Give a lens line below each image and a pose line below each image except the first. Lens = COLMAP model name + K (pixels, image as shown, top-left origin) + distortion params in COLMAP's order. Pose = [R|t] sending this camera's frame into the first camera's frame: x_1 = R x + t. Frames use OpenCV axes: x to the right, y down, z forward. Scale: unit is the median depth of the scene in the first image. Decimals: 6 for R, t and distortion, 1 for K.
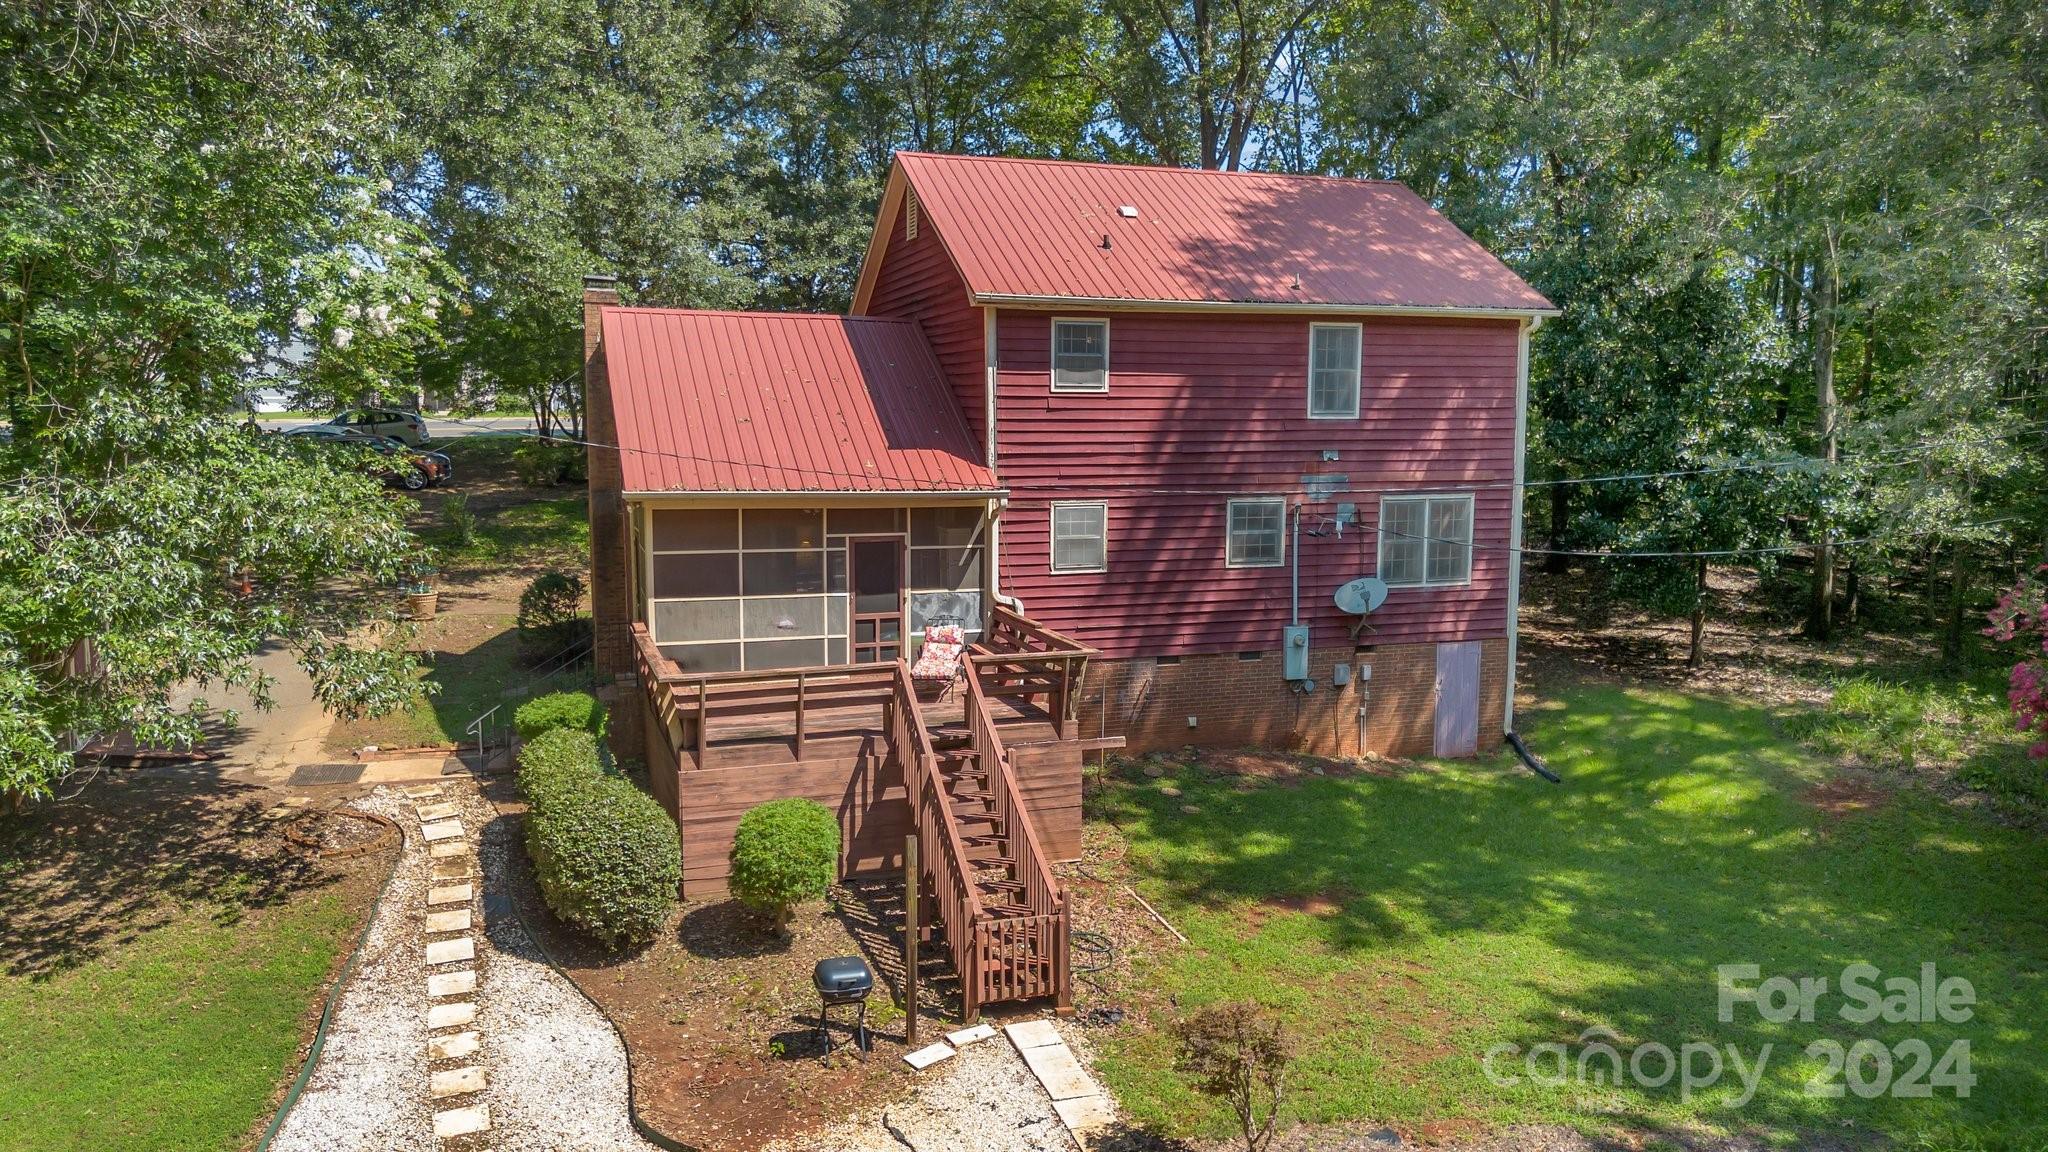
lens RADIAL K [[1431.0, 0, 1018.7], [0, 1431.0, 622.3], [0, 0, 1]] dist [0.081414, -0.000892]
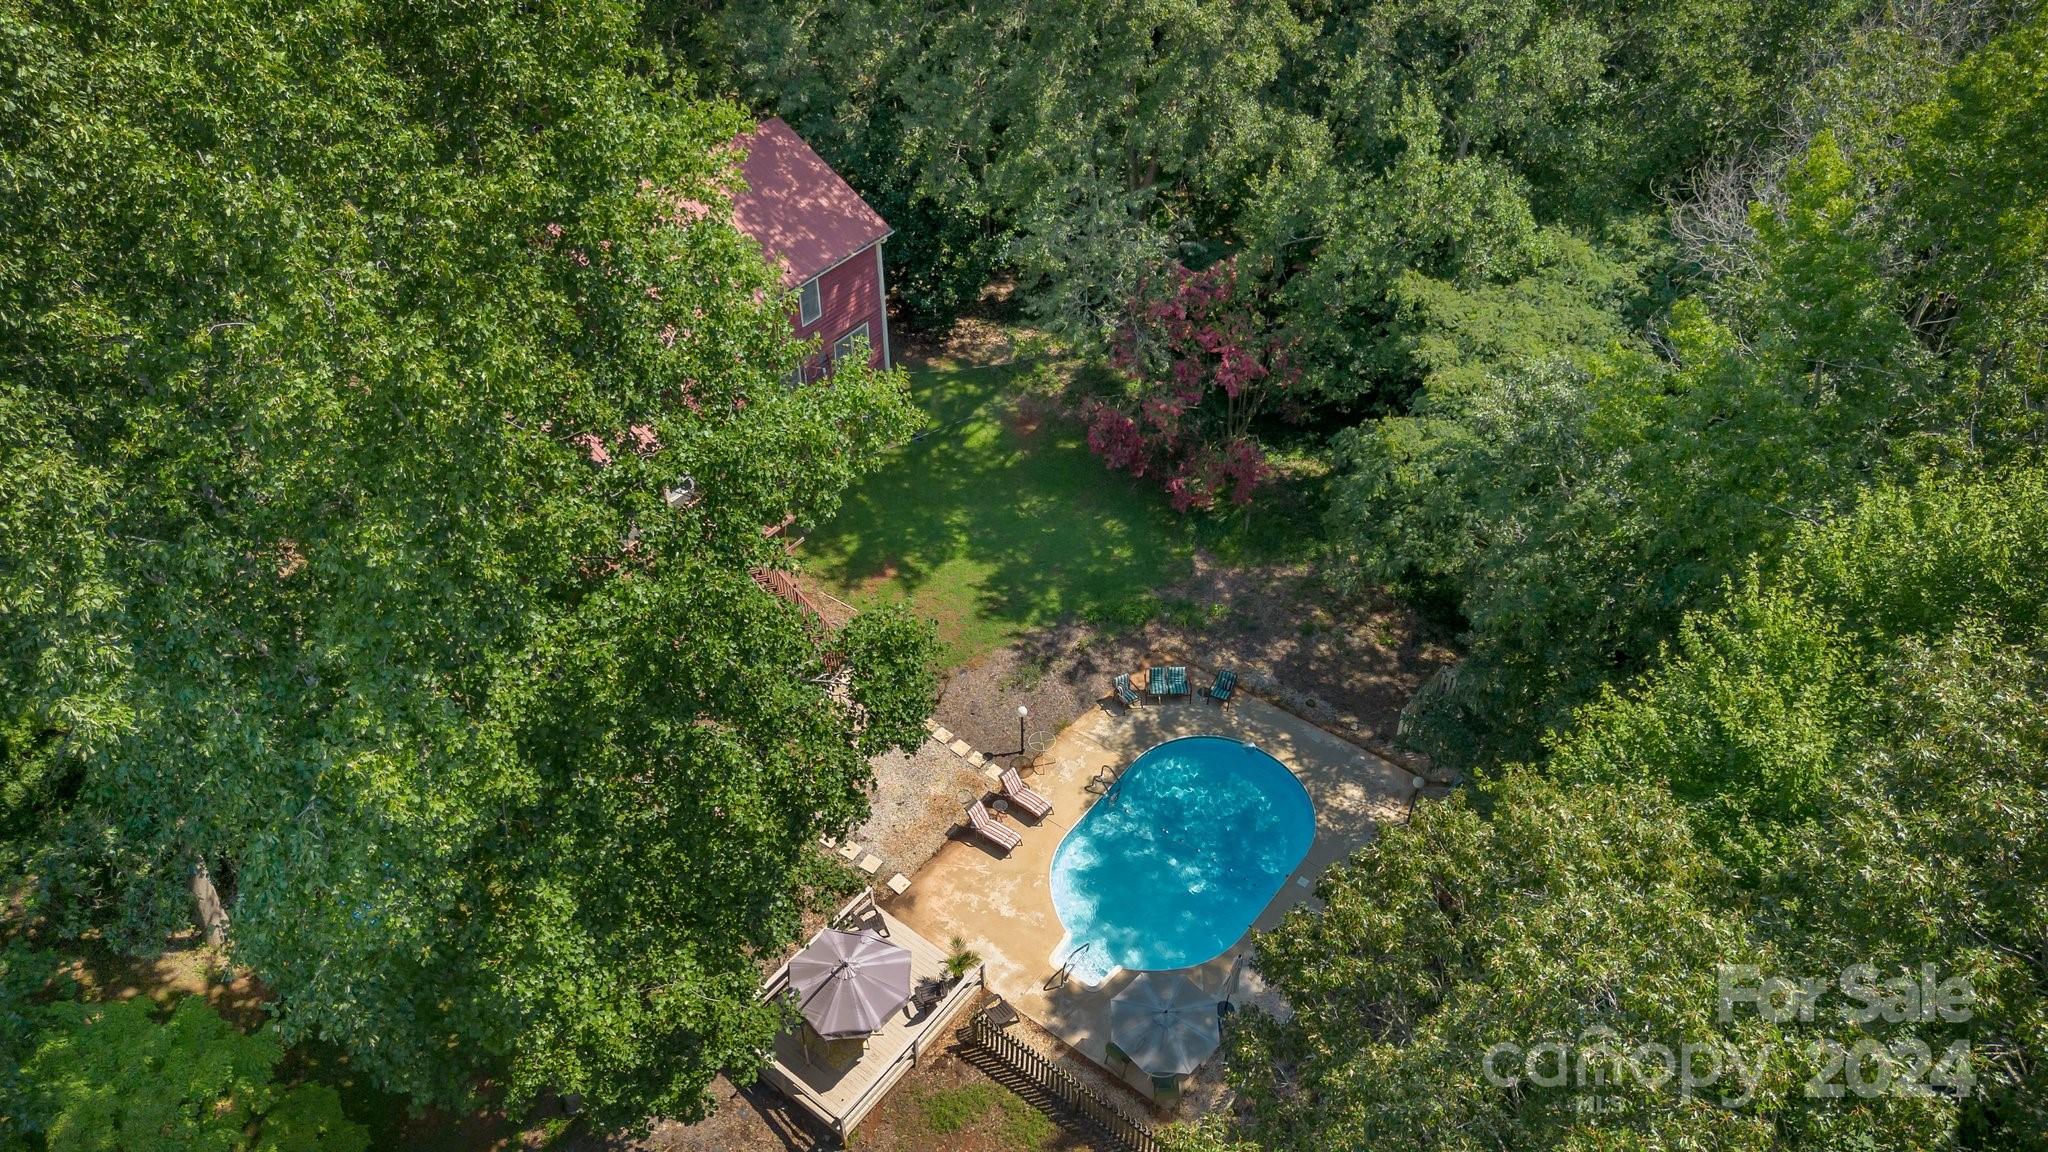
lens RADIAL K [[1431.0, 0, 1018.7], [0, 1431.0, 622.3], [0, 0, 1]] dist [0.081414, -0.000892]
pose [[0.814444, -0.388821, 0.430697, -0.716178], [0.086628, 0.815432, 0.572334, -1.130628], [-0.573740, -0.428823, 0.697806, -0.948124]]
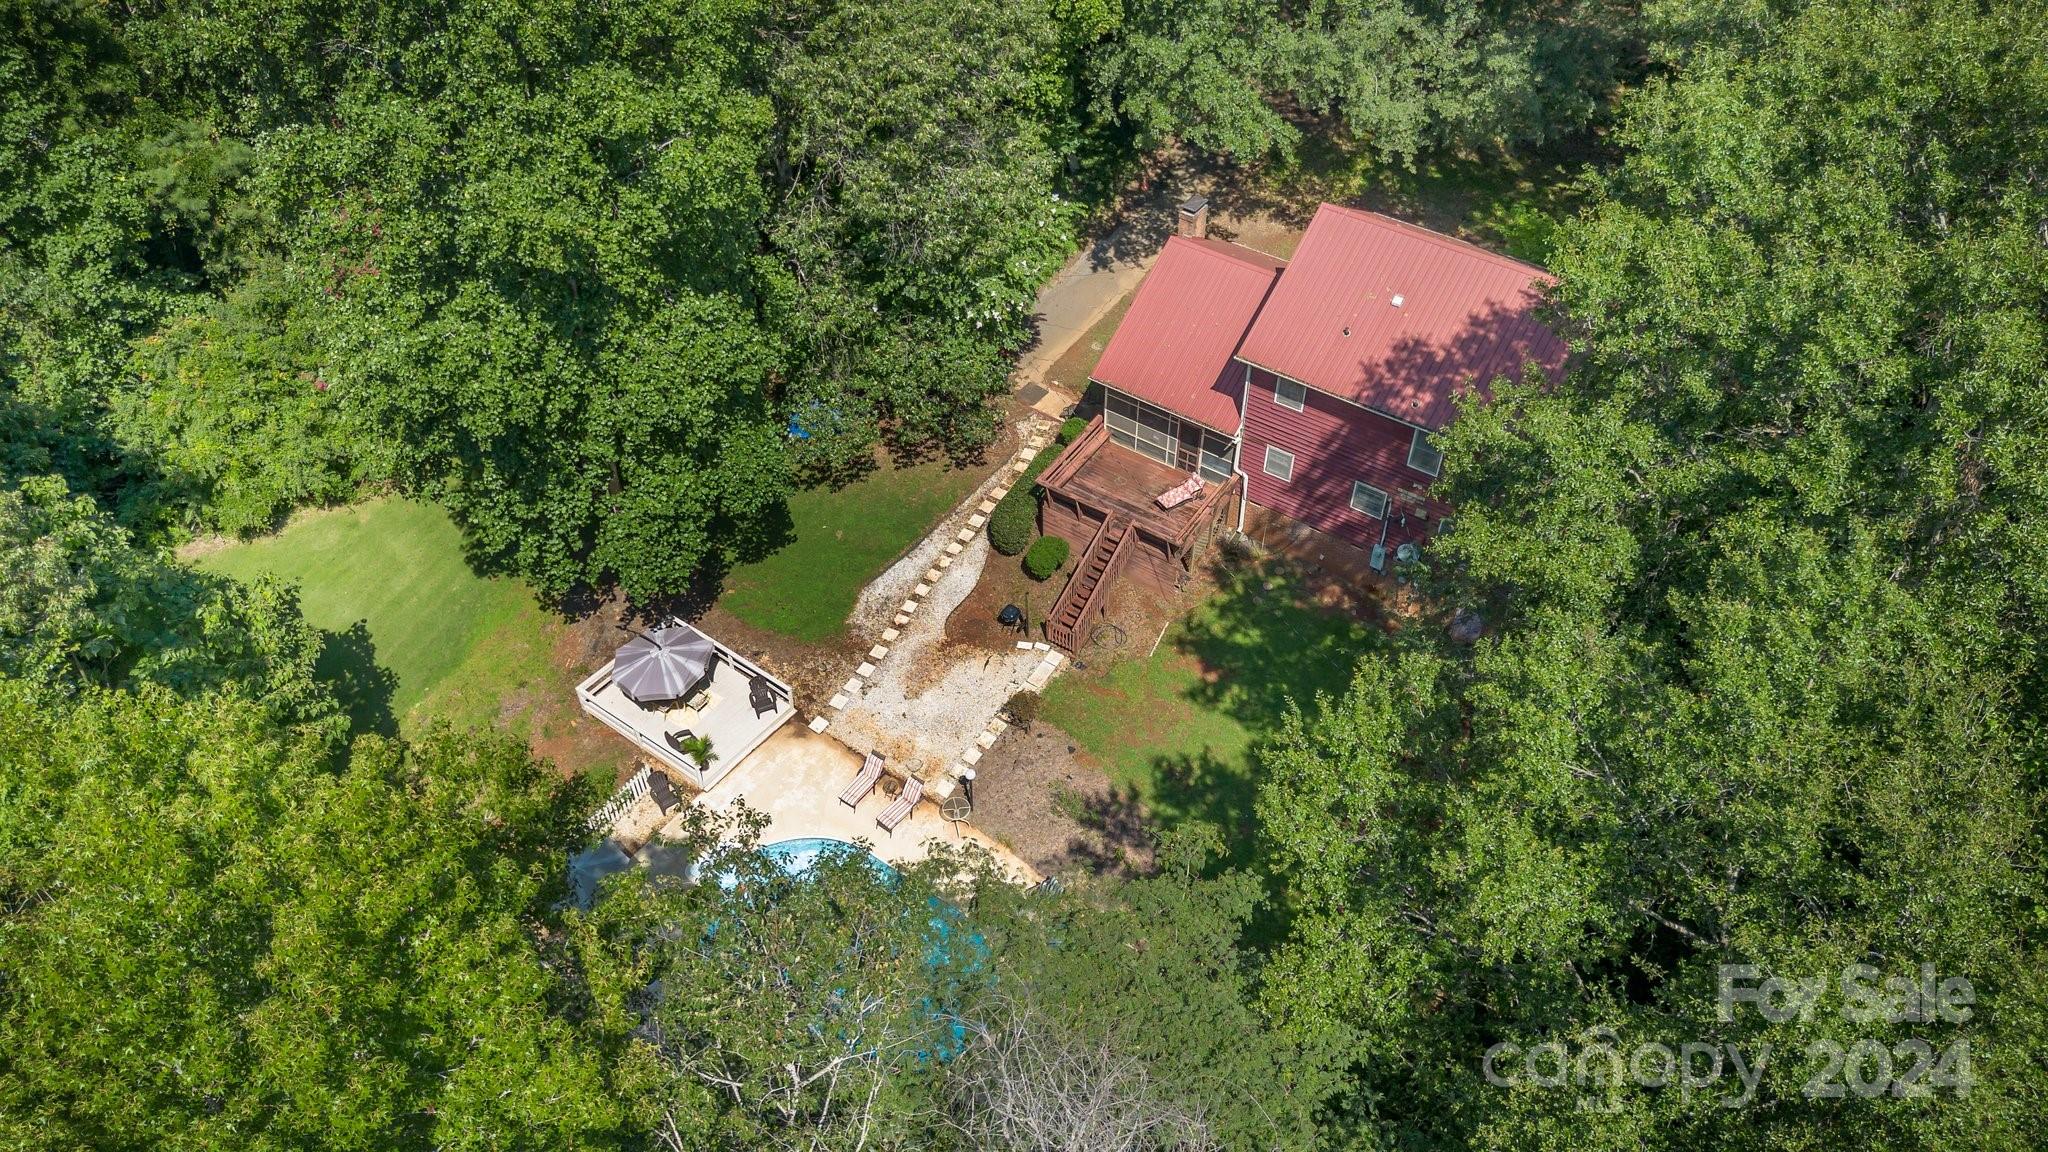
lens RADIAL K [[1431.0, 0, 1018.7], [0, 1431.0, 622.3], [0, 0, 1]] dist [0.081414, -0.000892]
pose [[0.590957, 0.585929, -0.554487, 1.236199], [-0.106318, 0.737924, 0.666457, -1.382070], [0.799666, -0.334895, 0.498377, -0.440874]]
